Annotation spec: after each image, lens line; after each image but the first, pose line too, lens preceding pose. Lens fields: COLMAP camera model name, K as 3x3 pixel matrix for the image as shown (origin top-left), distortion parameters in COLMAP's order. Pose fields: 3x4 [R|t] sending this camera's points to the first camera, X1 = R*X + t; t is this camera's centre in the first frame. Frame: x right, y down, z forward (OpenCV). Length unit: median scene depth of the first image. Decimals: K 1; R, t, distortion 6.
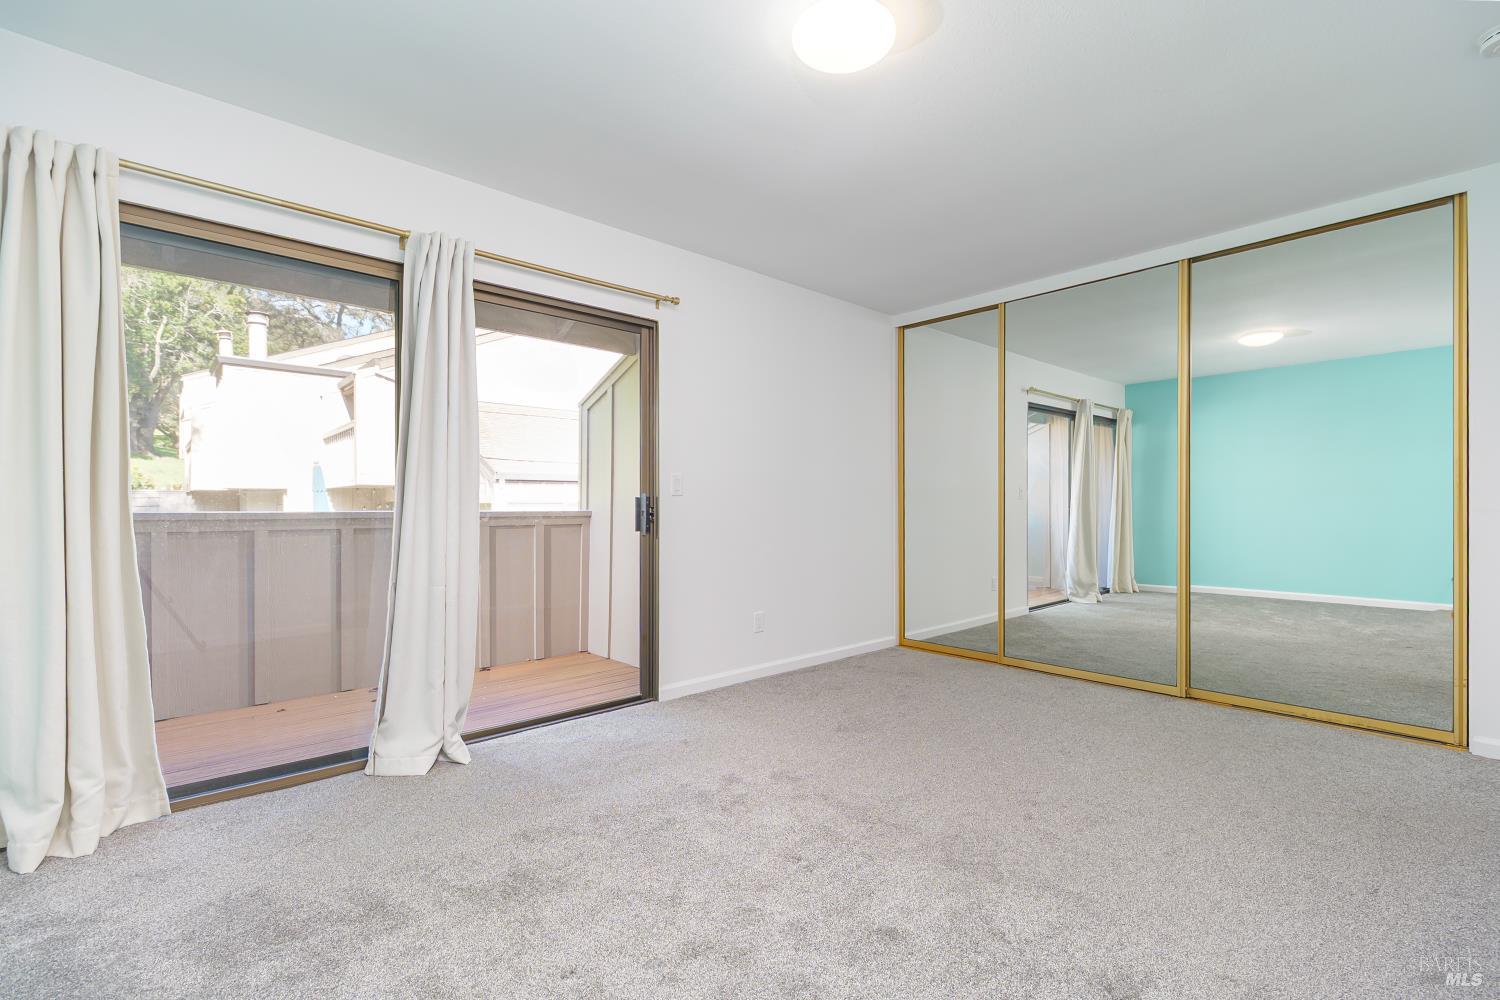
lens RADIAL K [[668.1, 0, 753.5], [0, 668.1, 524.9], [0, 0, 1]] dist [-0.001869, -0.000138]
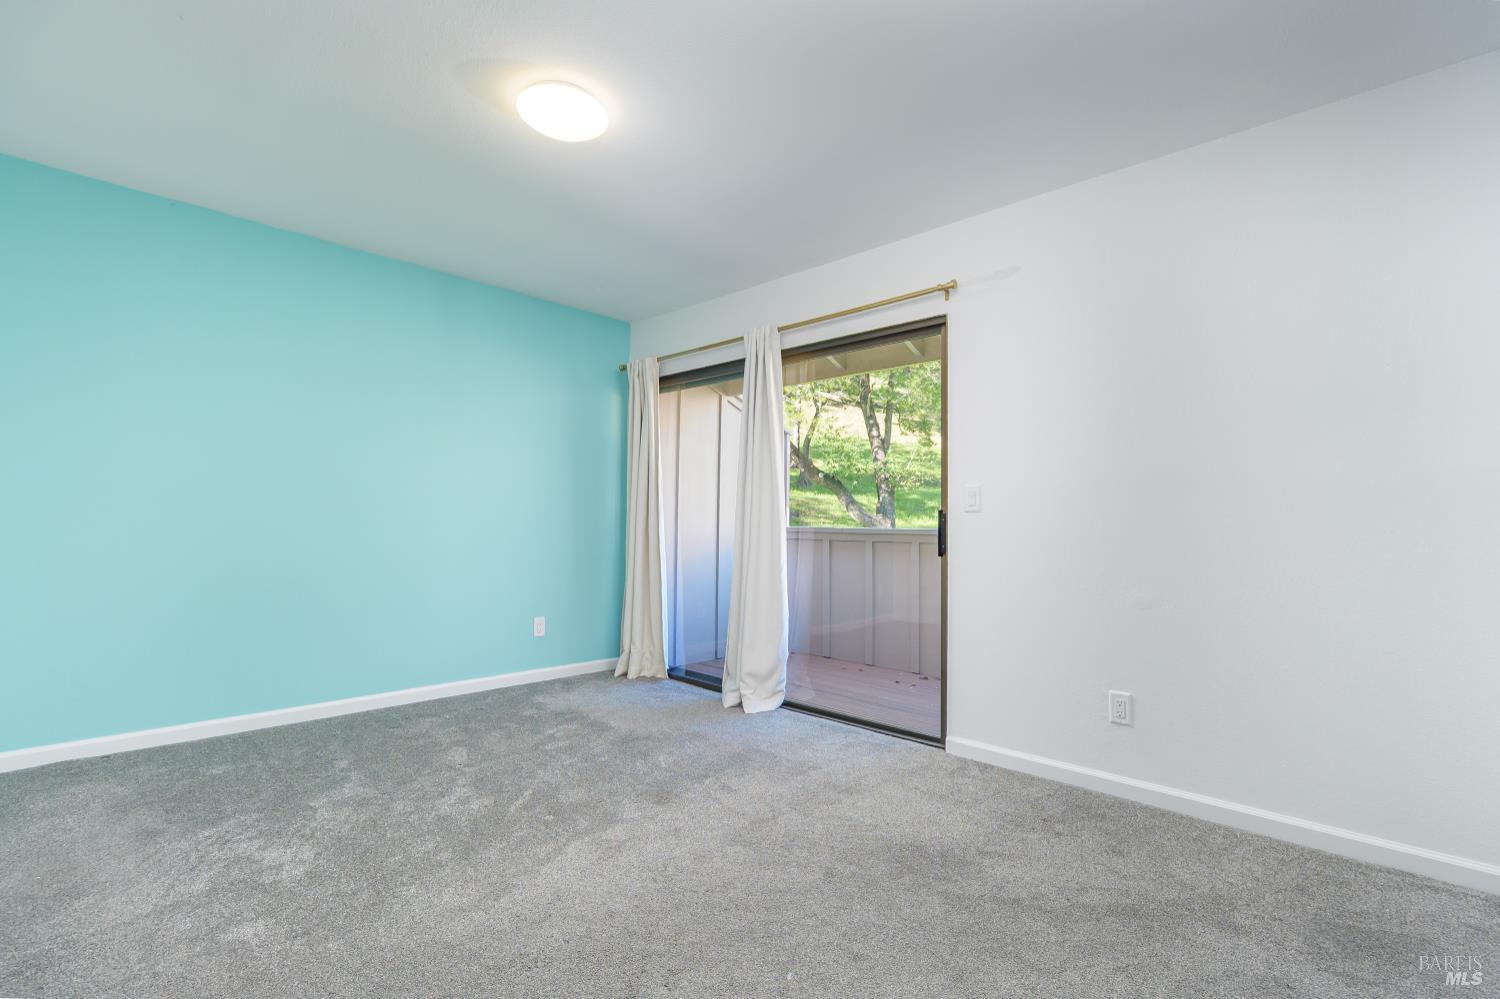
lens RADIAL K [[656.9, 0, 761.8], [0, 656.9, 496.0], [0, 0, 1]] dist [-0.005174, -0.000365]
pose [[0.112495, -0.023205, -0.993381, 0.730800], [-0.029410, 0.999212, -0.026672, -0.037204], [0.993217, 0.032216, 0.111724, 0.713993]]
